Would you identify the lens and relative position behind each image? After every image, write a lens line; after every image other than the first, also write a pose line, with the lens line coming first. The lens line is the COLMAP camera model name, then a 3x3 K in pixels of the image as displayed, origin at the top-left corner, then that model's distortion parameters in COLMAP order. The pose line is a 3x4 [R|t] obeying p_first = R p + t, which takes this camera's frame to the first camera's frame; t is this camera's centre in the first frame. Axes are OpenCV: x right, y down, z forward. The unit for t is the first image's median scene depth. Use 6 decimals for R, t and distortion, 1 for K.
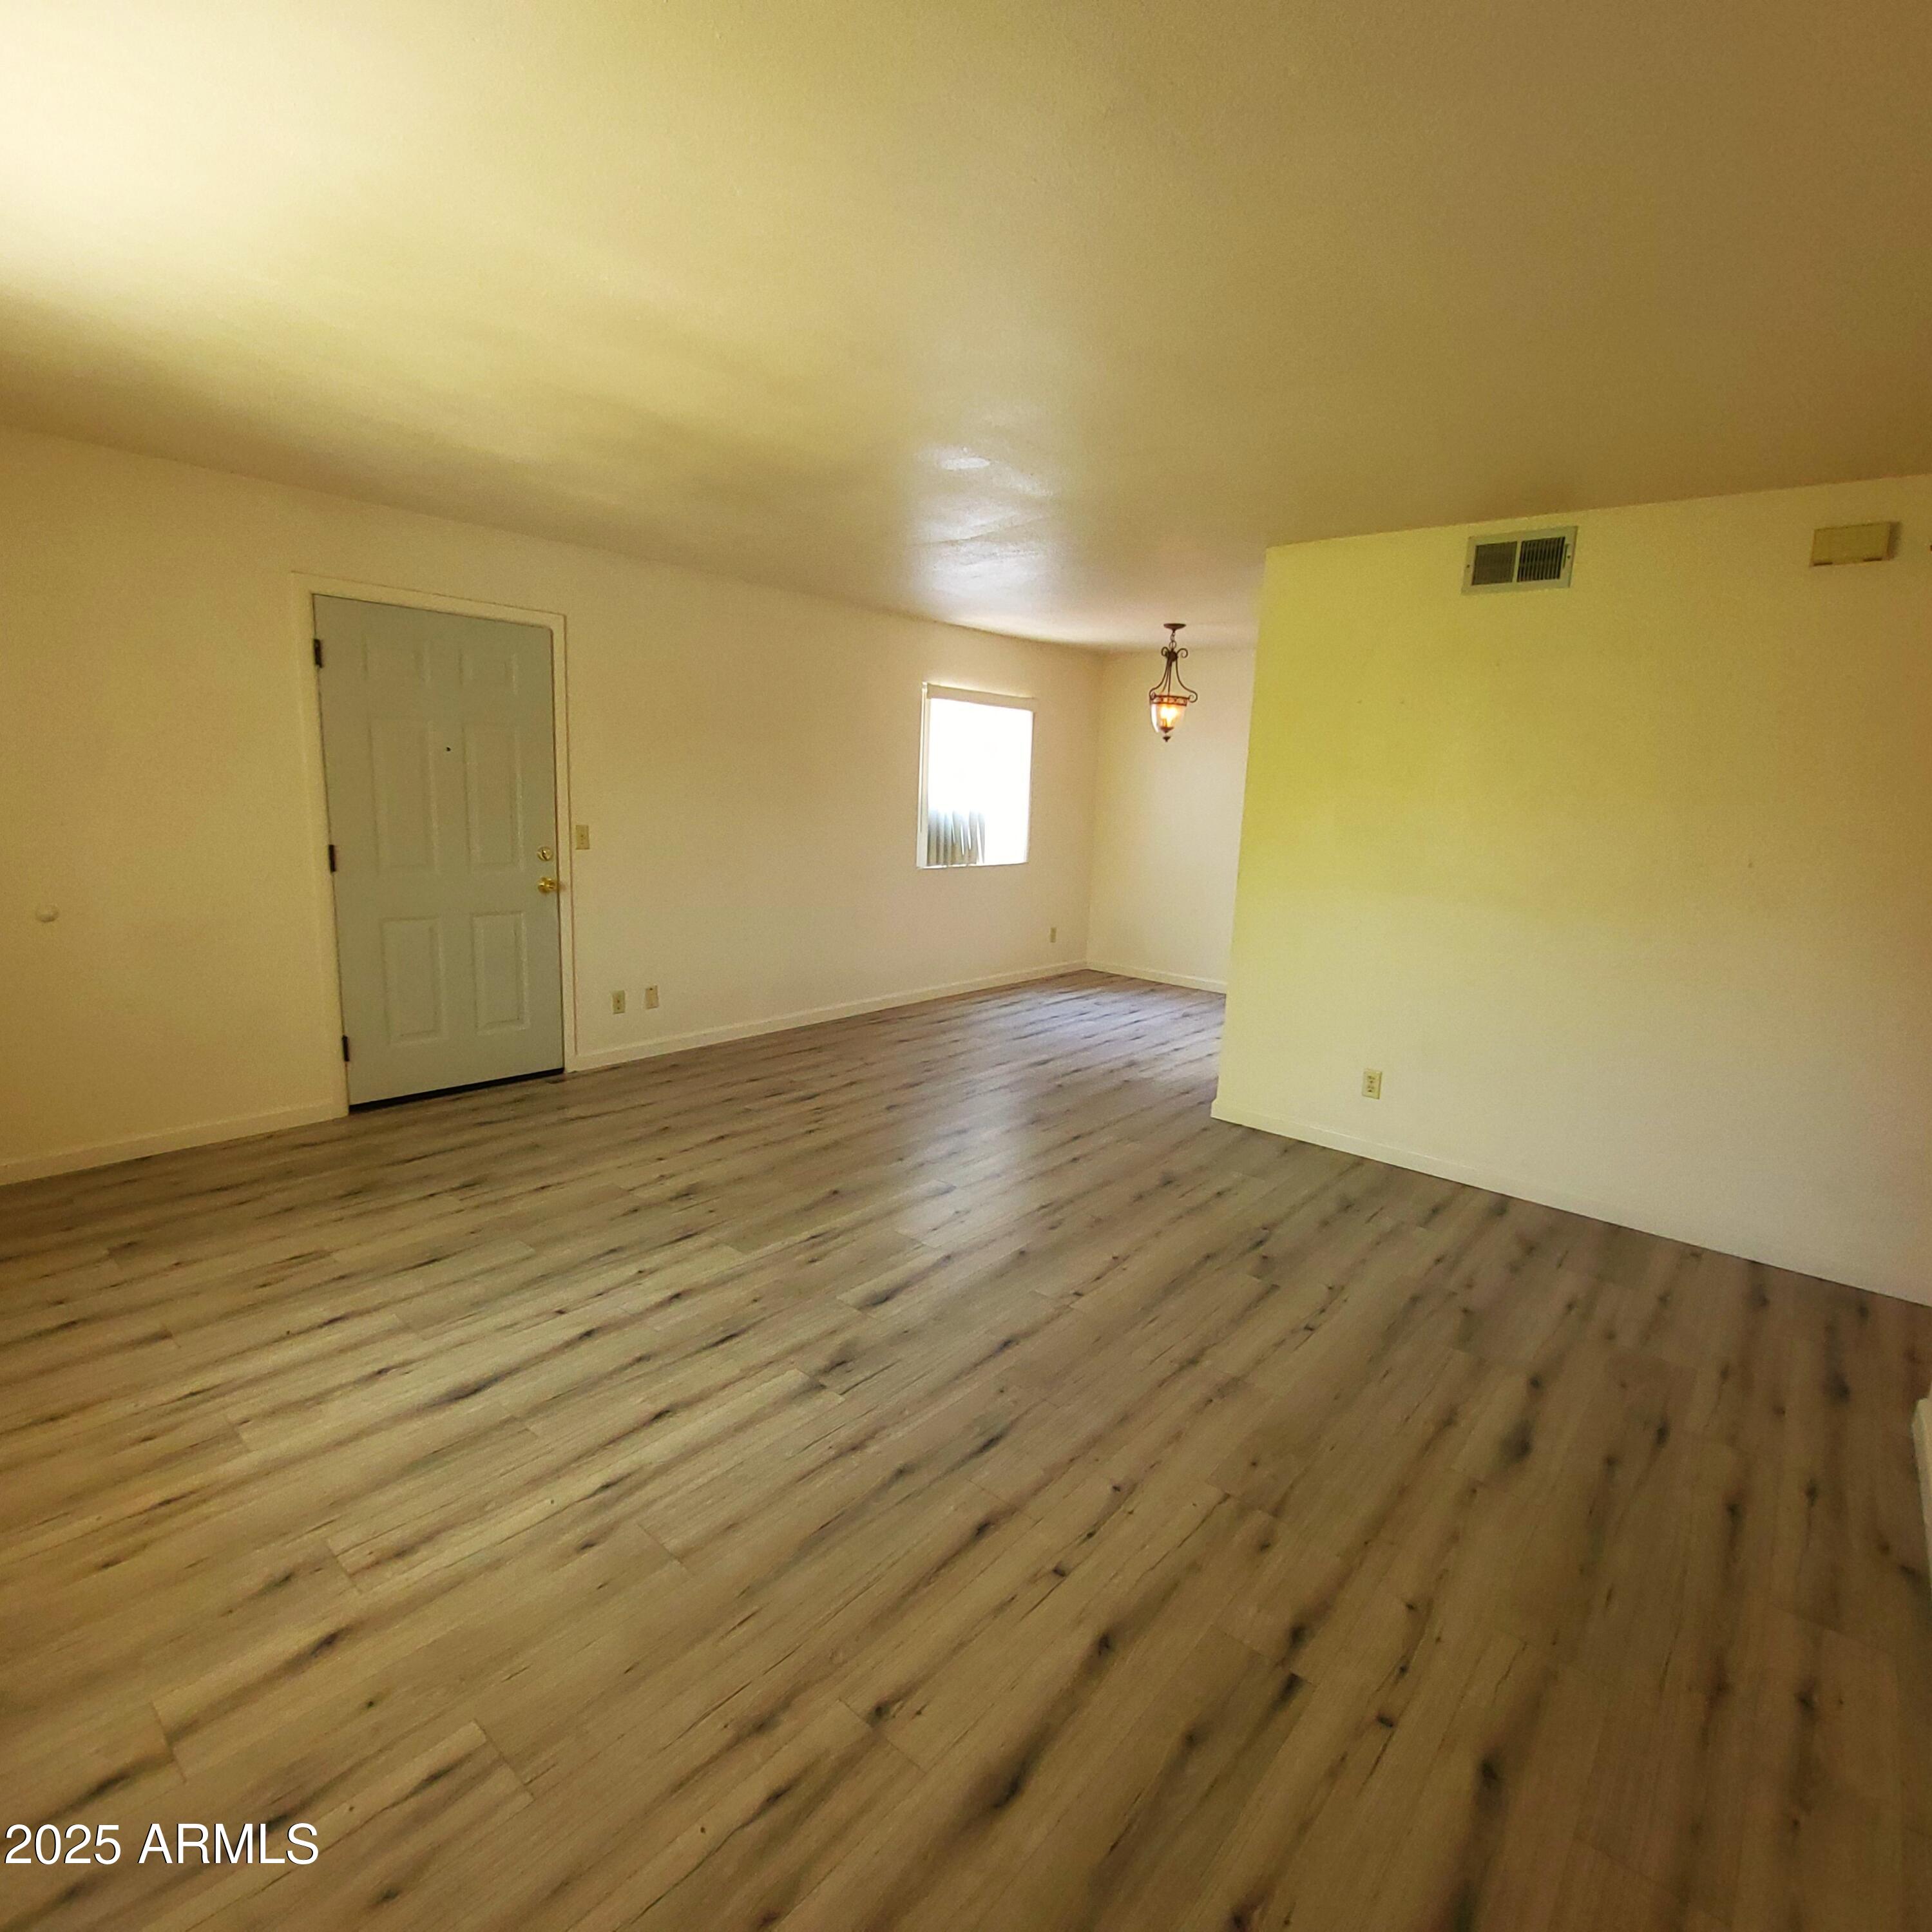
lens RADIAL K [[1027.3, 0, 966.0], [0, 1027.3, 966.0], [0, 0, 1]] dist [-0.002527, -0.001679]
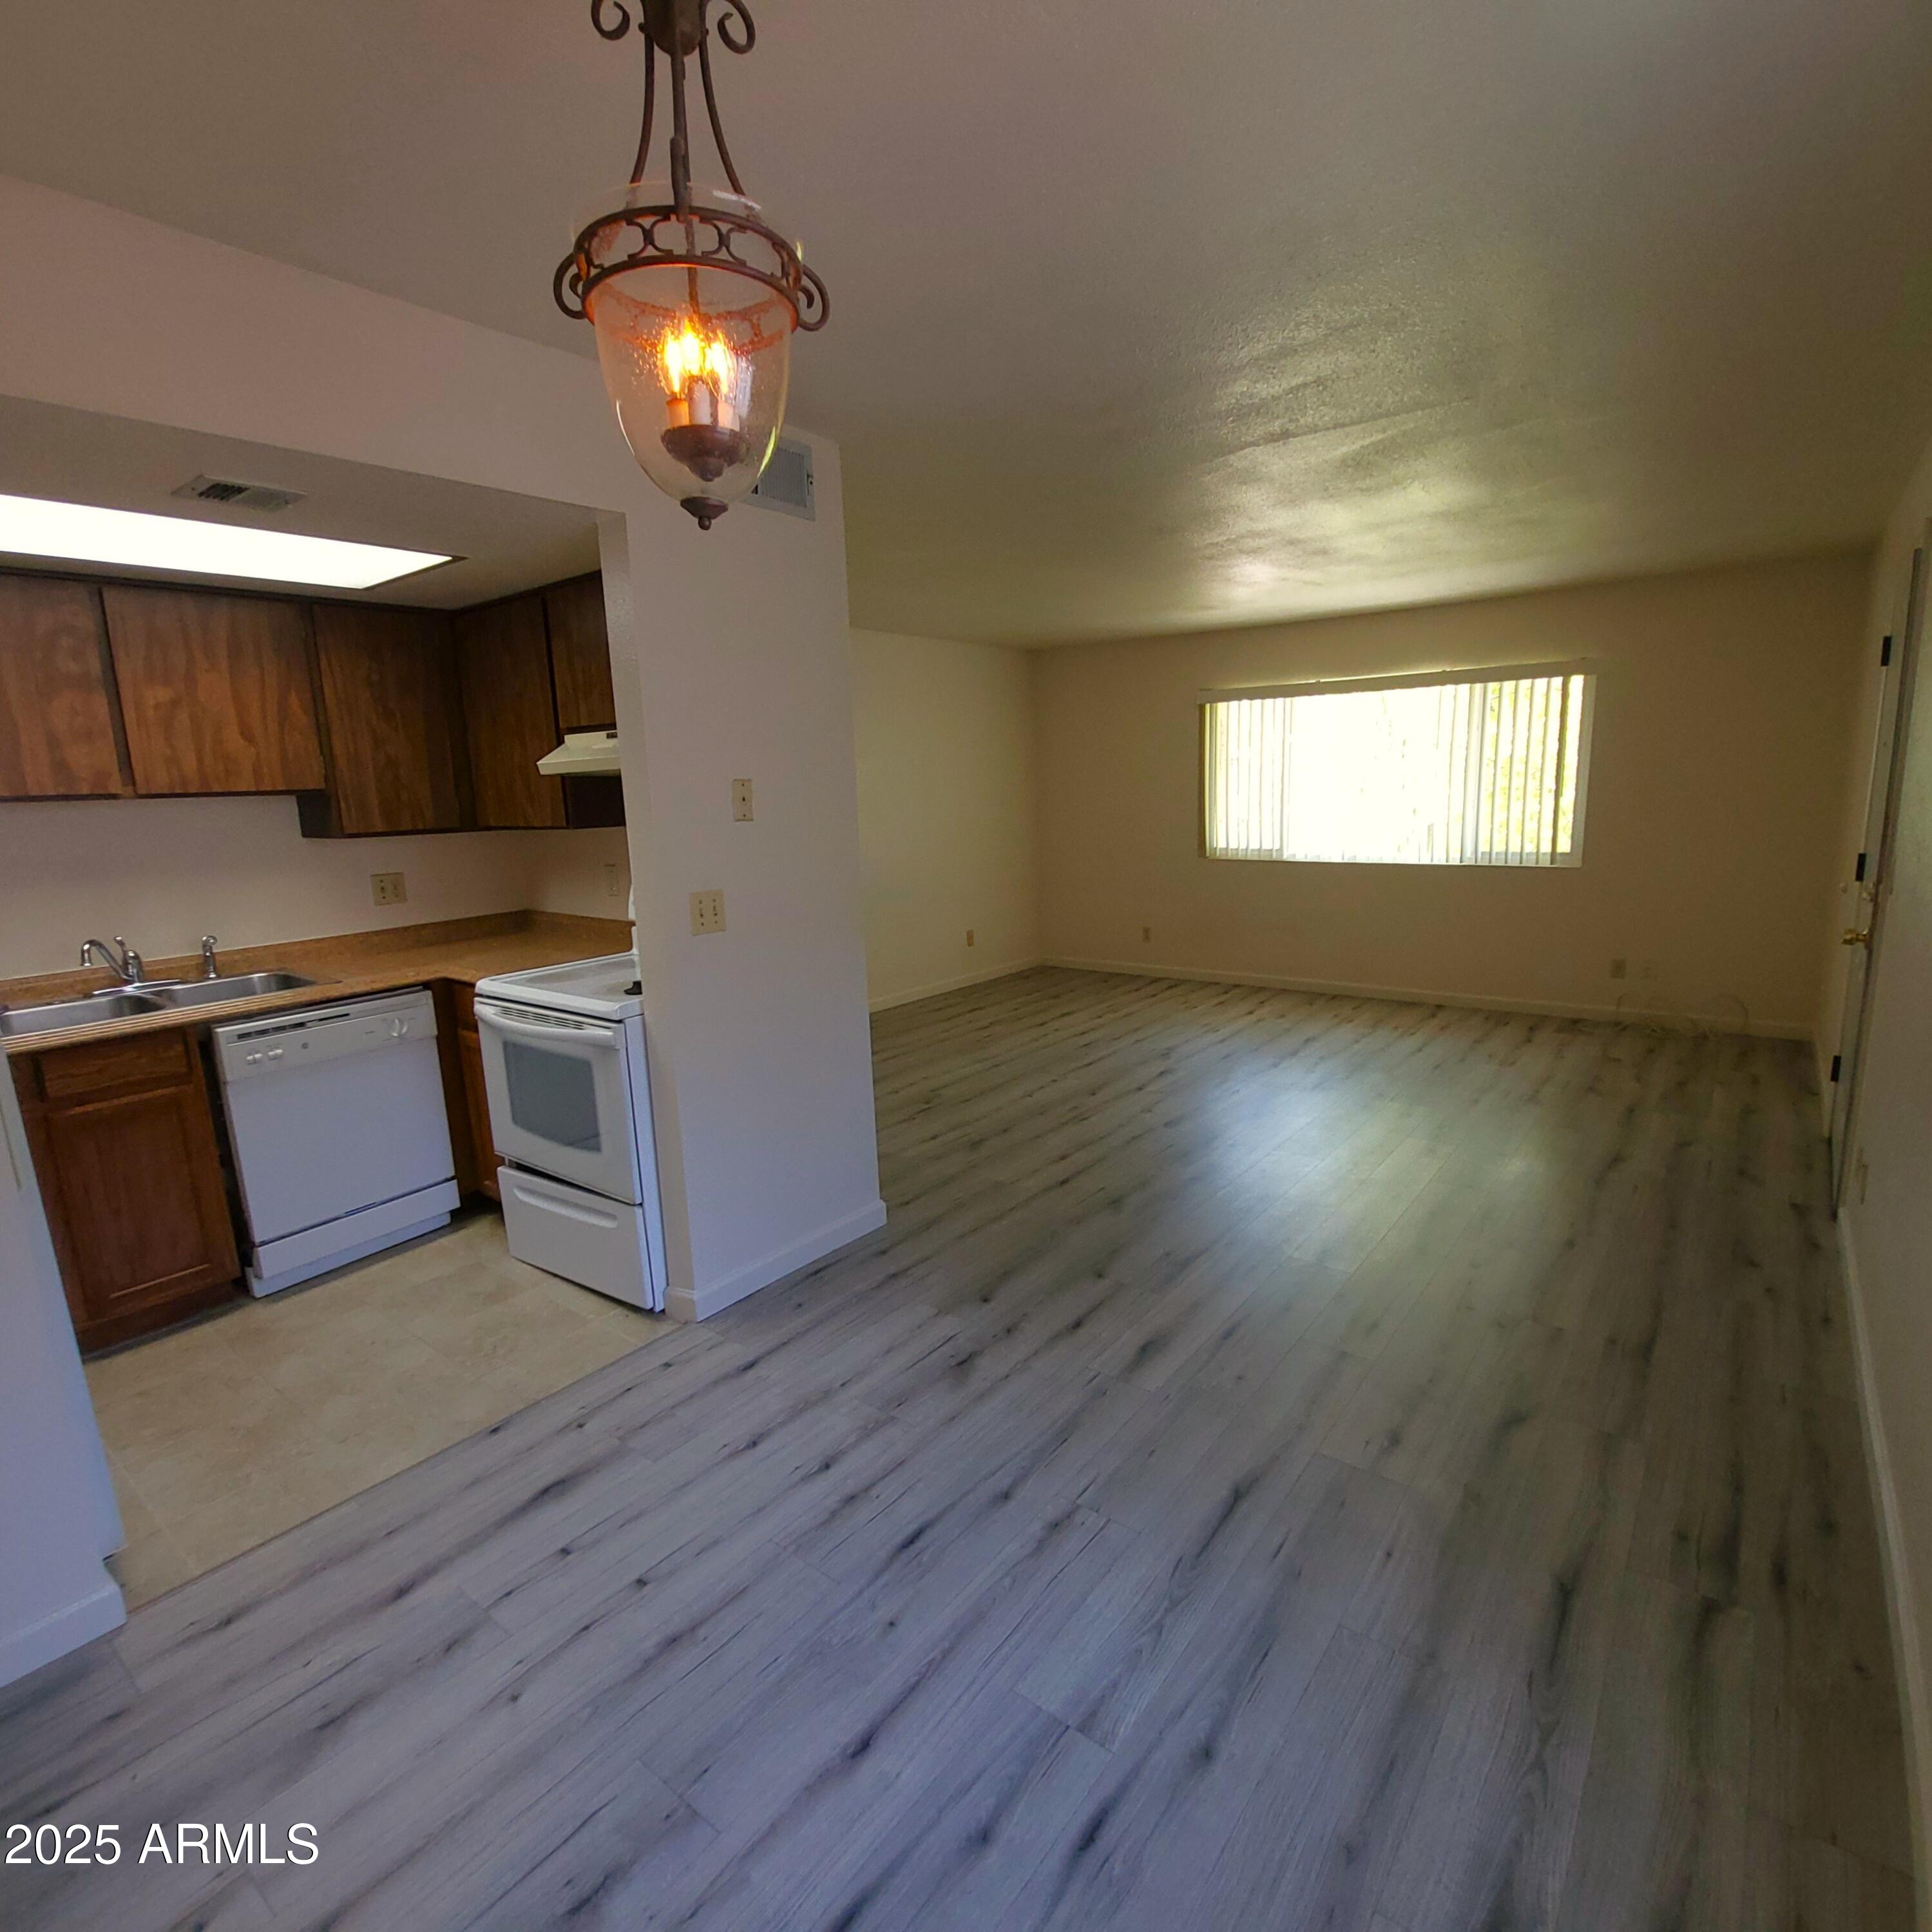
lens RADIAL K [[1027.3, 0, 966.0], [0, 1027.3, 966.0], [0, 0, 1]] dist [-0.002527, -0.001679]
pose [[-0.998955, -0.004862, -0.045442, 0.287134], [-0.020389, 0.937298, 0.347932, -0.382332], [0.040901, 0.348495, -0.936418, 2.172070]]
